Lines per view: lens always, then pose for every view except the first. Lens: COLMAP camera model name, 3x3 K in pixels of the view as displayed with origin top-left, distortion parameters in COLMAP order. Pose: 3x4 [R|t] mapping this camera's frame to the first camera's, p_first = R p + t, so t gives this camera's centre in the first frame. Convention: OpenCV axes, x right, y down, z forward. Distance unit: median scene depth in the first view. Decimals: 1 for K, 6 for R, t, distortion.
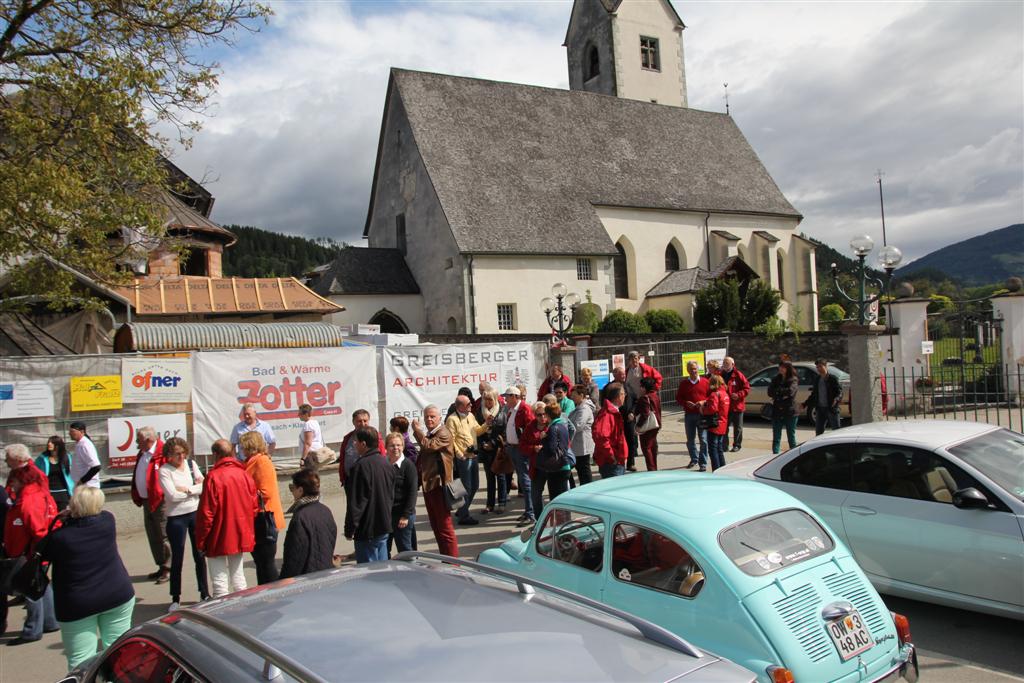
lens RADIAL K [[799.1, 0, 509.2], [0, 799.1, 346.4], [0, 0, 1]] dist [-0.141035, 0.118626]
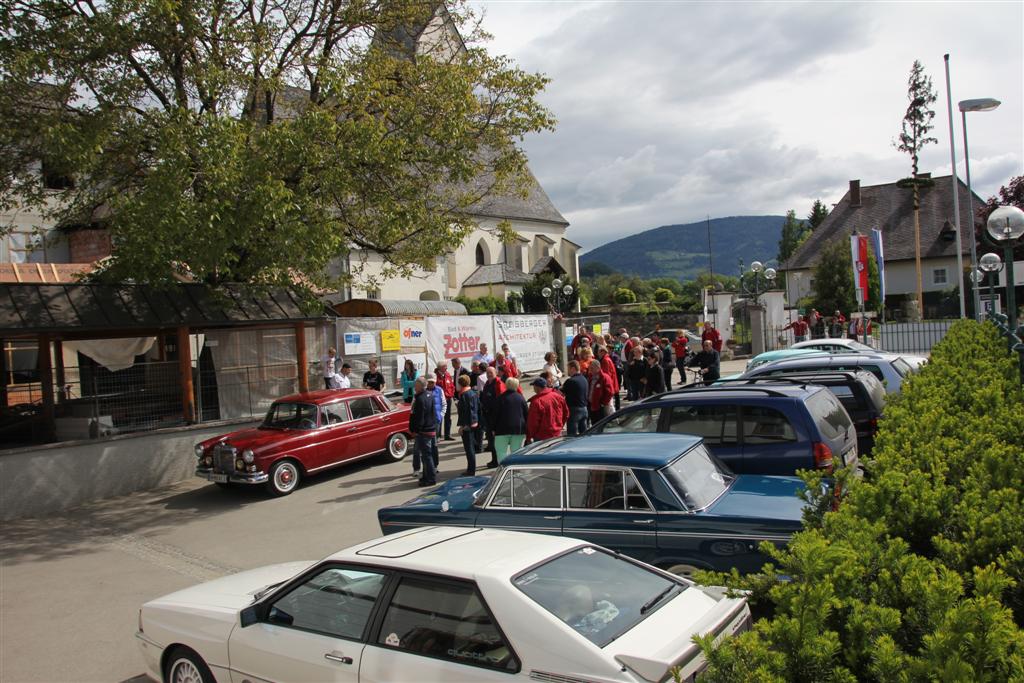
lens RADIAL K [[799.1, 0, 509.2], [0, 799.1, 346.4], [0, 0, 1]] dist [-0.141035, 0.118626]
pose [[0.924391, -0.007967, 0.381363, -0.880175], [0.001981, 0.999869, 0.016085, 0.042908], [-0.381441, -0.014113, 0.924285, -0.639762]]
